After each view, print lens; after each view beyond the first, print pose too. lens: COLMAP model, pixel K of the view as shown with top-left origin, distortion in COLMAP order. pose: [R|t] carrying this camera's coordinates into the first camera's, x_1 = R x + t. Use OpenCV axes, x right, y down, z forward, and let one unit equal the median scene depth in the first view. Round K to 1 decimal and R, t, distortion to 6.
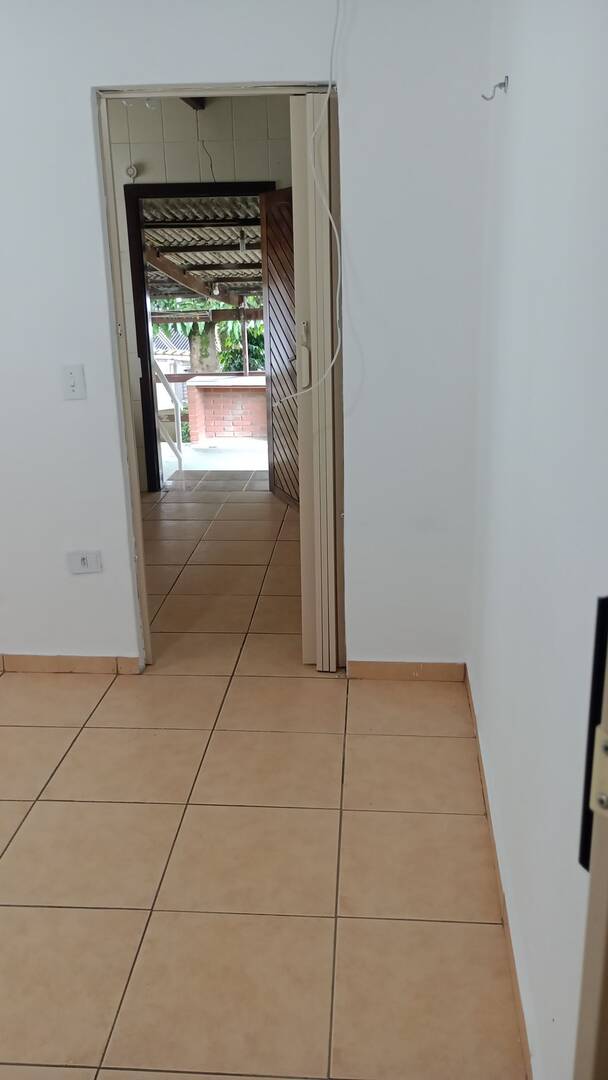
lens RADIAL K [[903.1, 0, 302.0], [0, 903.1, 540.9], [0, 0, 1]] dist [0.008549, -0.003073]
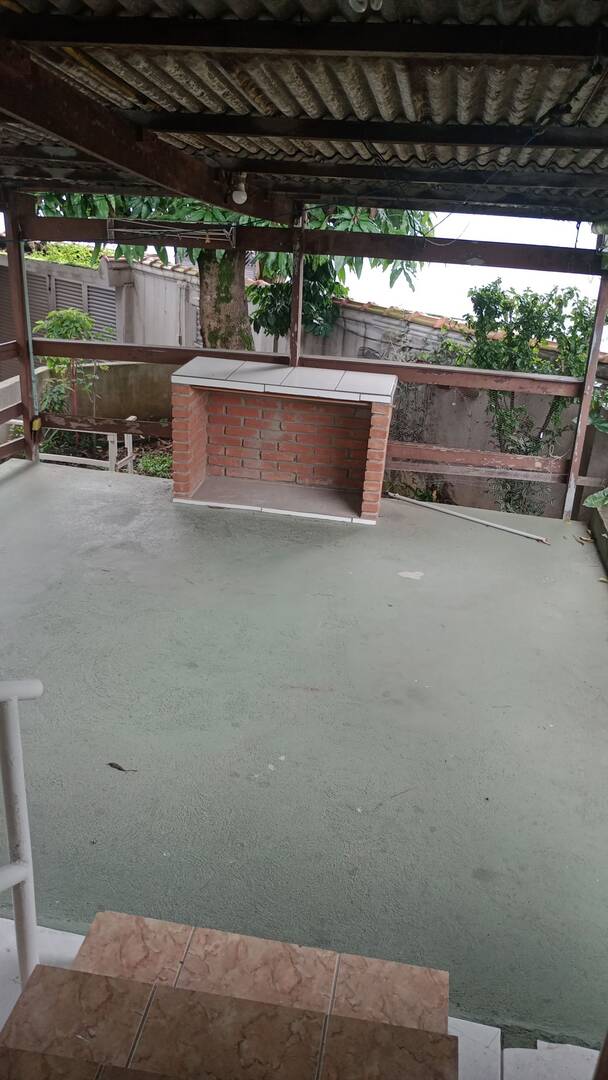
lens RADIAL K [[903.1, 0, 302.0], [0, 903.1, 540.9], [0, 0, 1]] dist [0.008549, -0.003073]
pose [[0.995679, 0.090050, -0.022692, -0.031997], [-0.086993, 0.989958, 0.111424, -0.122456], [0.032498, -0.108968, 0.993514, 0.419733]]
